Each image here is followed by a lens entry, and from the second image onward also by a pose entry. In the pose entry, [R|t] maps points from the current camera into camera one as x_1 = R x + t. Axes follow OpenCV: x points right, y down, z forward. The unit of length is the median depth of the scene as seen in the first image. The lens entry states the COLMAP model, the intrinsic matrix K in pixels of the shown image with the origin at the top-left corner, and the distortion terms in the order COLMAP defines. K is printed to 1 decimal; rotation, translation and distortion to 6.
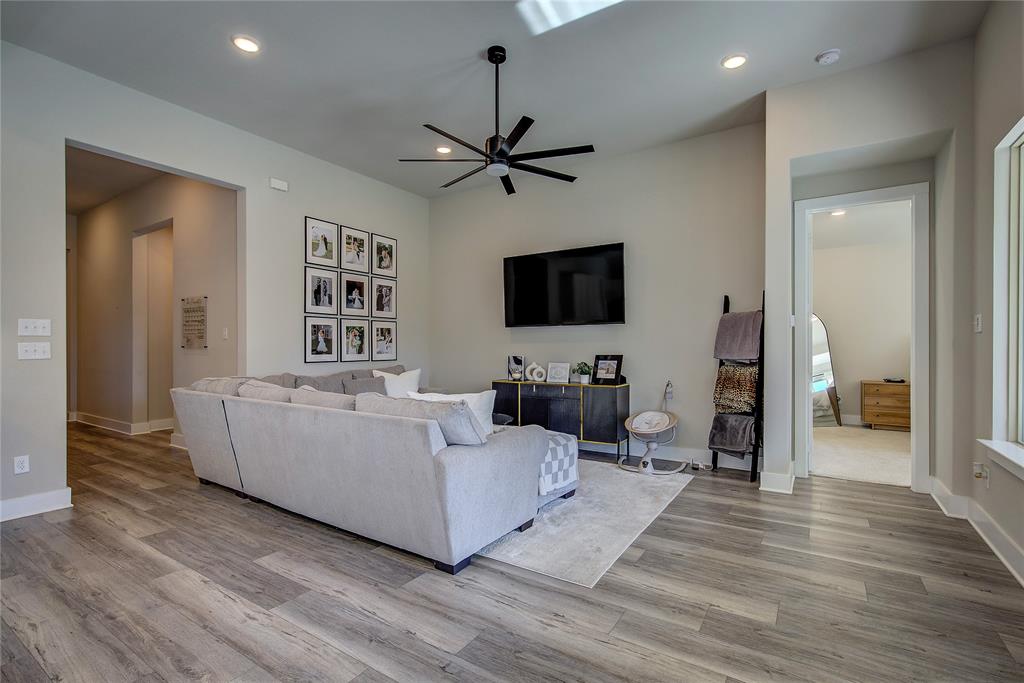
lens RADIAL K [[469.6, 0, 505.7], [0, 469.6, 348.7], [0, 0, 1]] dist [0.014137, -0.003628]
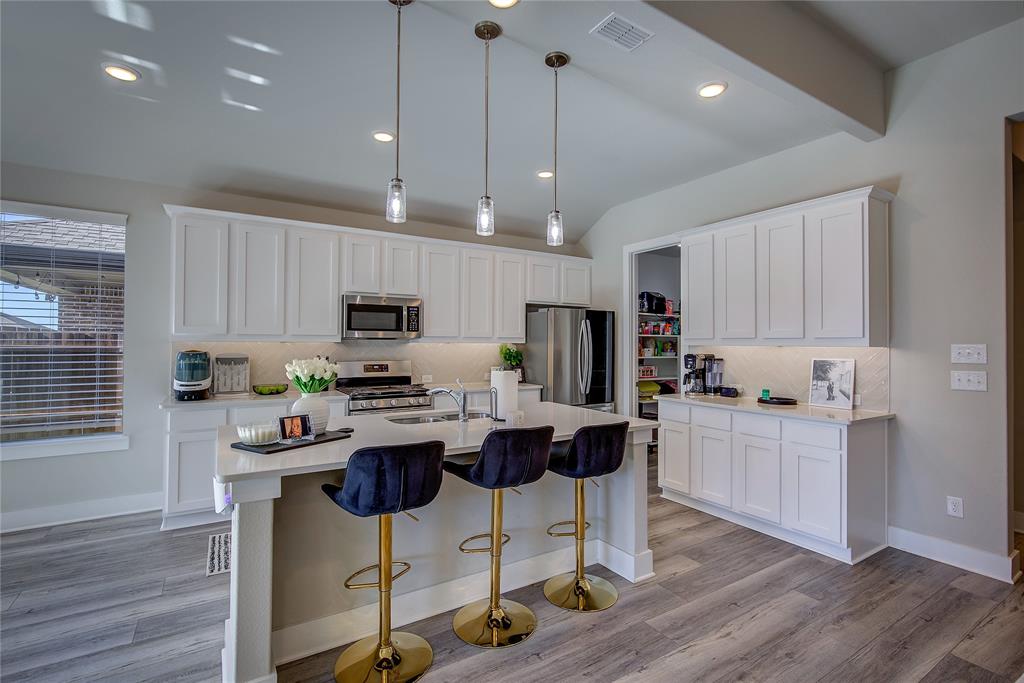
lens RADIAL K [[469.6, 0, 514.6], [0, 469.6, 336.5], [0, 0, 1]] dist [0.014137, -0.003628]
pose [[-0.386801, -0.015218, -0.922038, 0.084113], [-0.017941, 0.999799, -0.008974, -0.034546], [0.921989, 0.013071, -0.386996, 0.376098]]
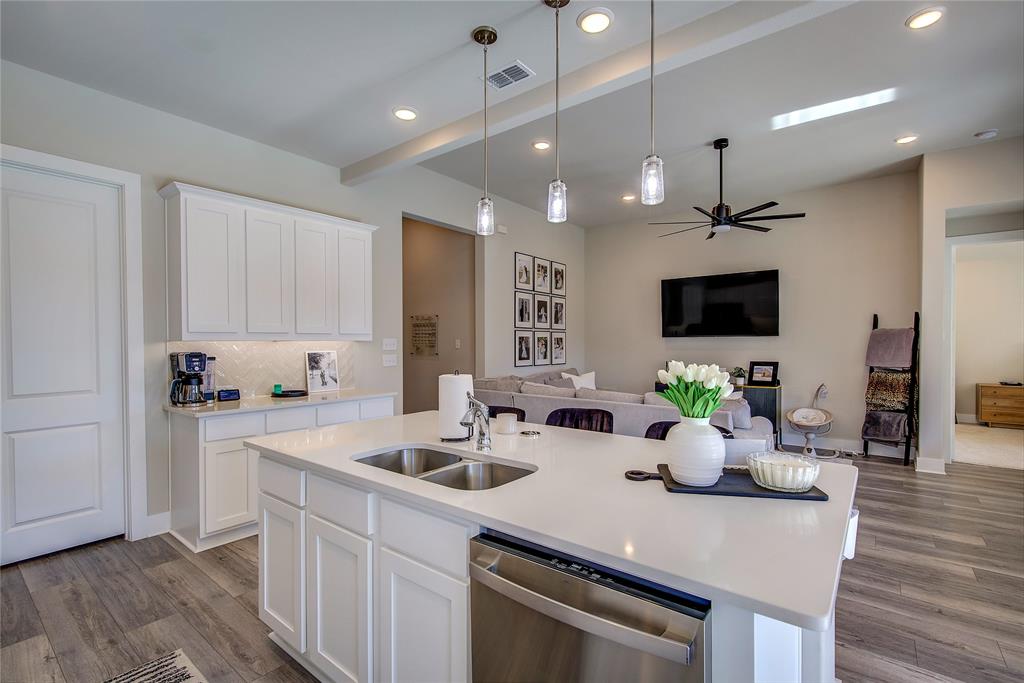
lens RADIAL K [[469.6, 0, 514.3], [0, 469.6, 341.9], [0, 0, 1]] dist [0.014137, -0.003628]
pose [[0.997087, -0.001384, -0.076262, -0.330586], [0.000457, 0.999926, -0.012169, -0.022405], [0.076273, 0.012098, 0.997014, -0.258292]]
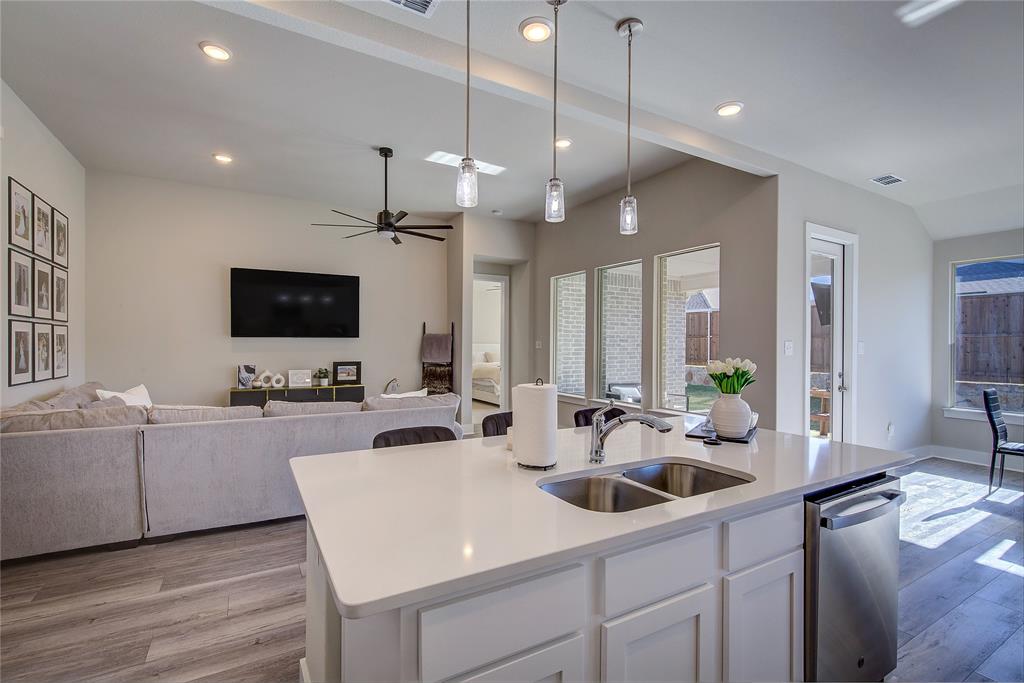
lens RADIAL K [[469.6, 0, 514.2], [0, 469.6, 343.0], [0, 0, 1]] dist [0.014137, -0.003628]
pose [[0.452181, 0.004179, 0.891916, -0.714047], [0.004234, 0.999968, -0.006831, -0.026395], [-0.891916, 0.006865, 0.452149, 0.014697]]
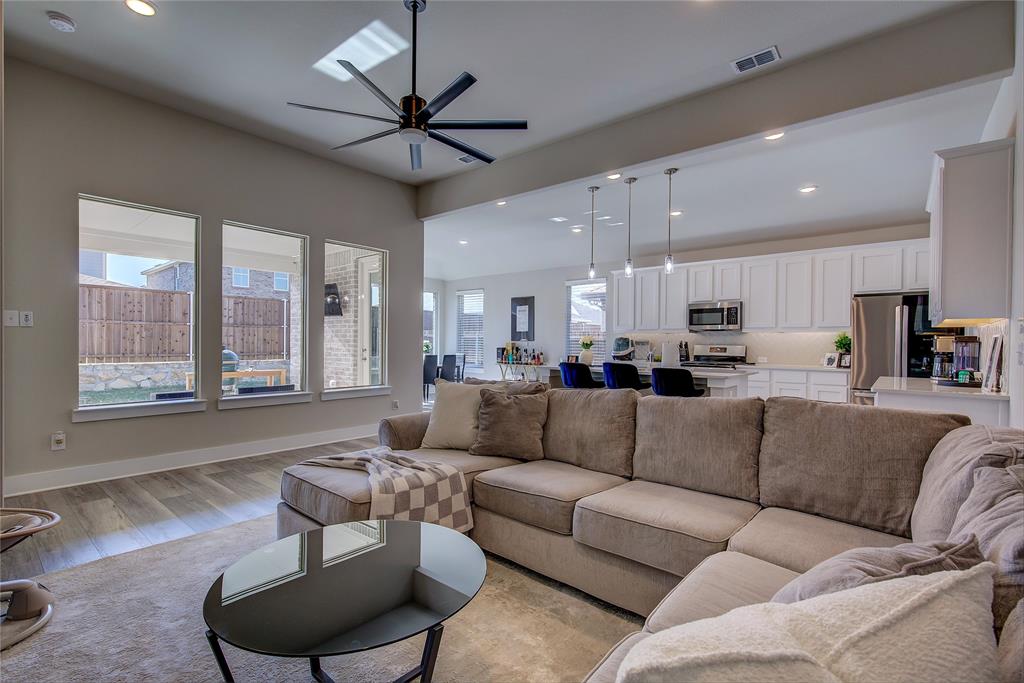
lens RADIAL K [[469.6, 0, 516.6], [0, 469.6, 343.2], [0, 0, 1]] dist [0.014137, -0.003628]
pose [[-0.994913, -0.008614, 0.100369, -0.191222], [-0.007180, 0.999867, 0.014647, -0.013092], [-0.100481, 0.013851, -0.994843, 1.167634]]
